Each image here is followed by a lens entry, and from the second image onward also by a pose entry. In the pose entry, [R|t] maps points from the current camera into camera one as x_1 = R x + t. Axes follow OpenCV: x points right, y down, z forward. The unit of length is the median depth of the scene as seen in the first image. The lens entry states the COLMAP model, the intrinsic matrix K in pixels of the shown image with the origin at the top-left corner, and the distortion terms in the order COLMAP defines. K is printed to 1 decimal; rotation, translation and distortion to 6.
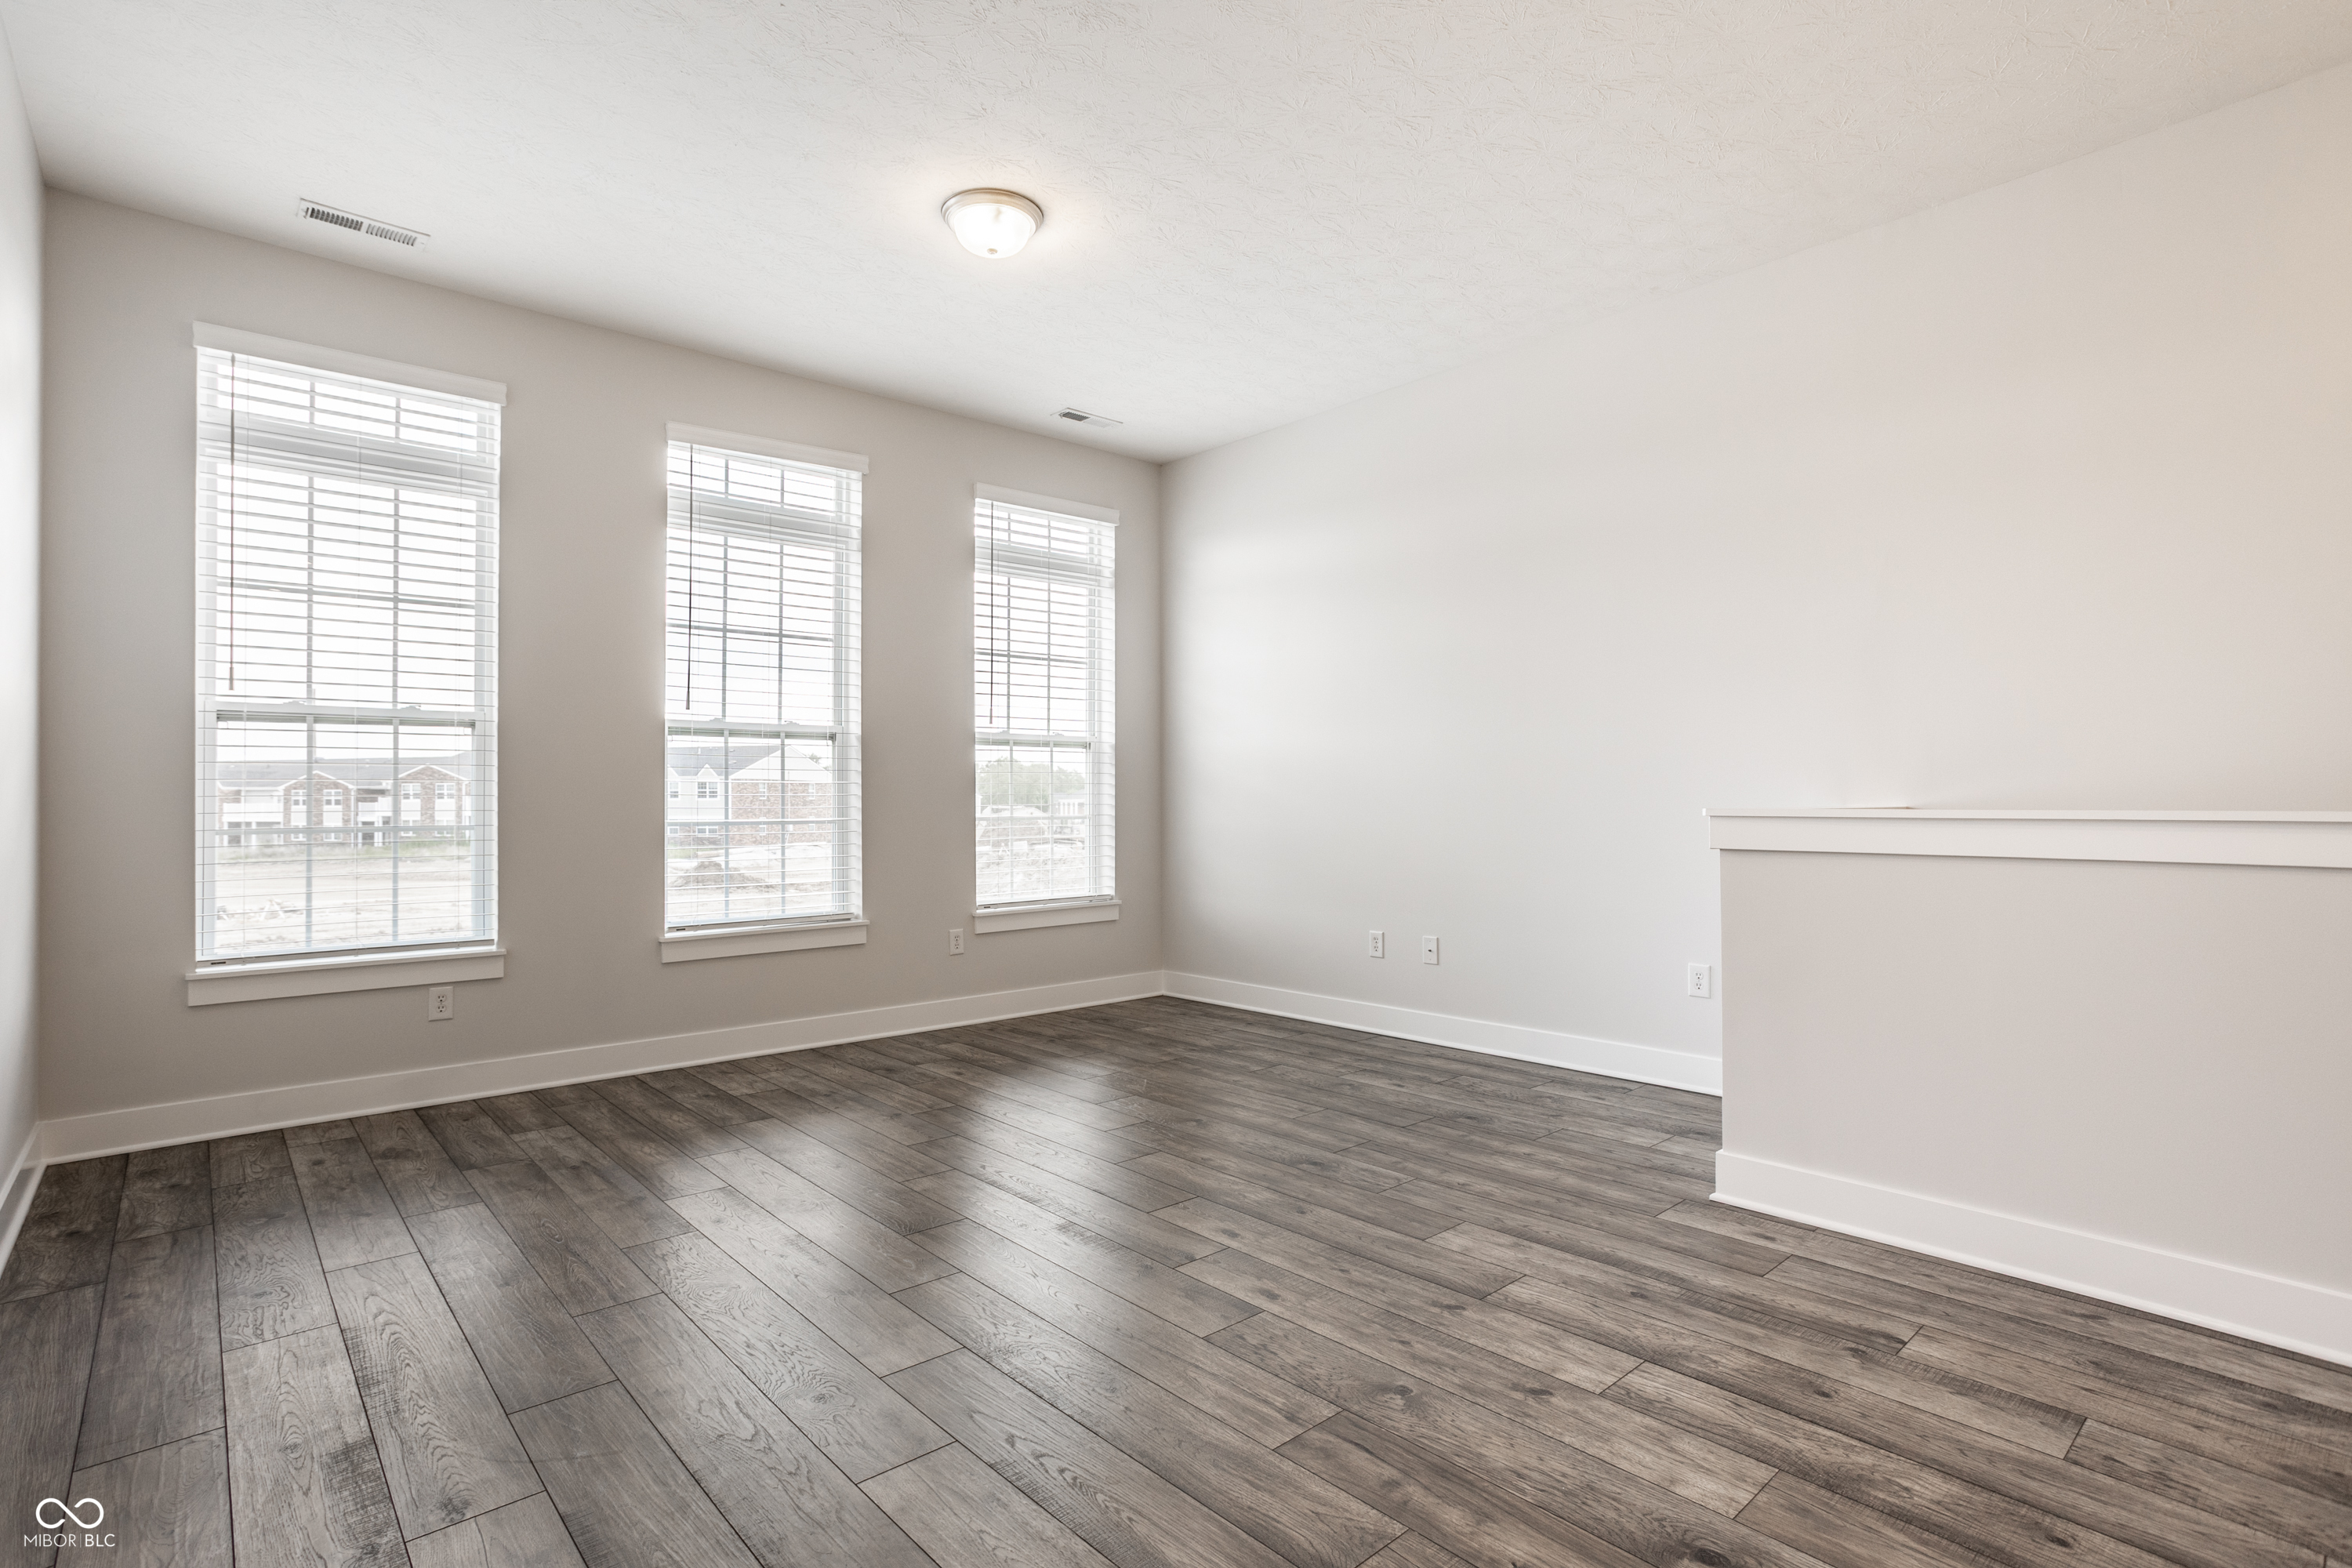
lens RADIAL K [[1140.0, 0, 1160.8], [0, 1140.0, 788.7], [0, 0, 1]] dist [-0.017953, 0.007276]
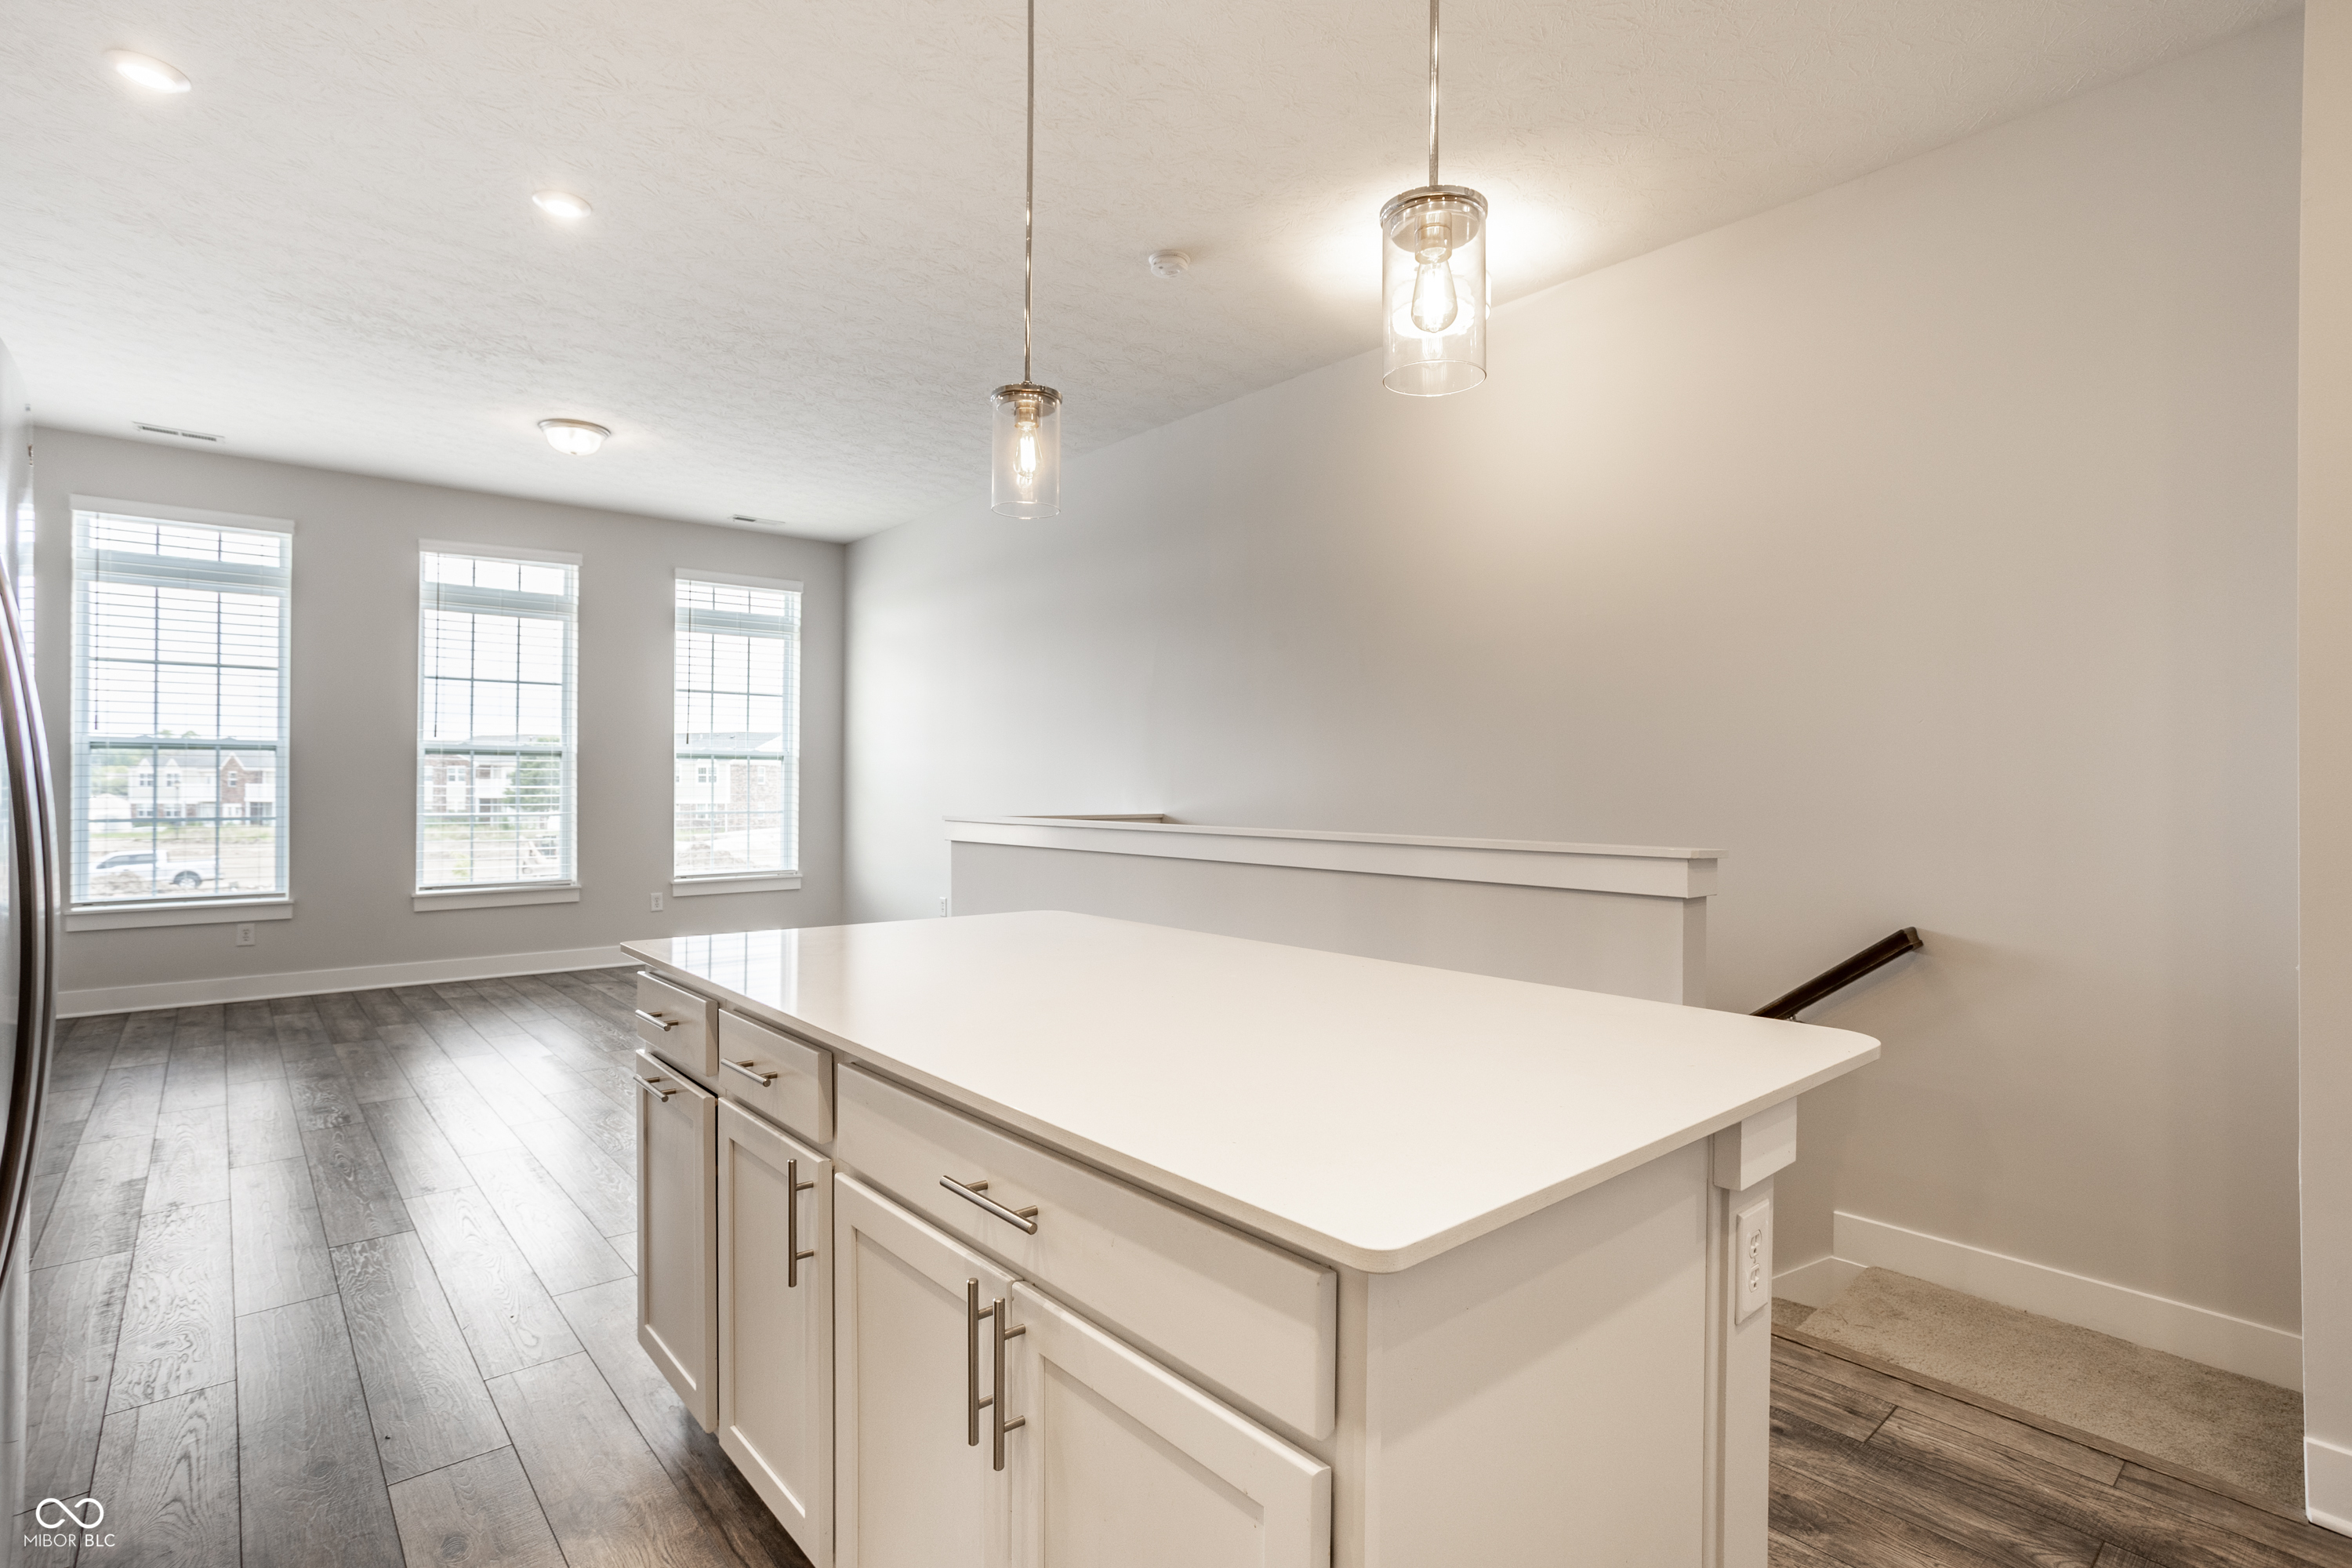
lens RADIAL K [[1140.0, 0, 1183.1], [0, 1140.0, 783.1], [0, 0, 1]] dist [-0.017953, 0.007276]
pose [[0.999936, 0.006995, -0.008923, 0.673112], [-0.006924, 0.999944, 0.007957, -0.036023], [0.008978, -0.007895, 0.999929, -0.529613]]
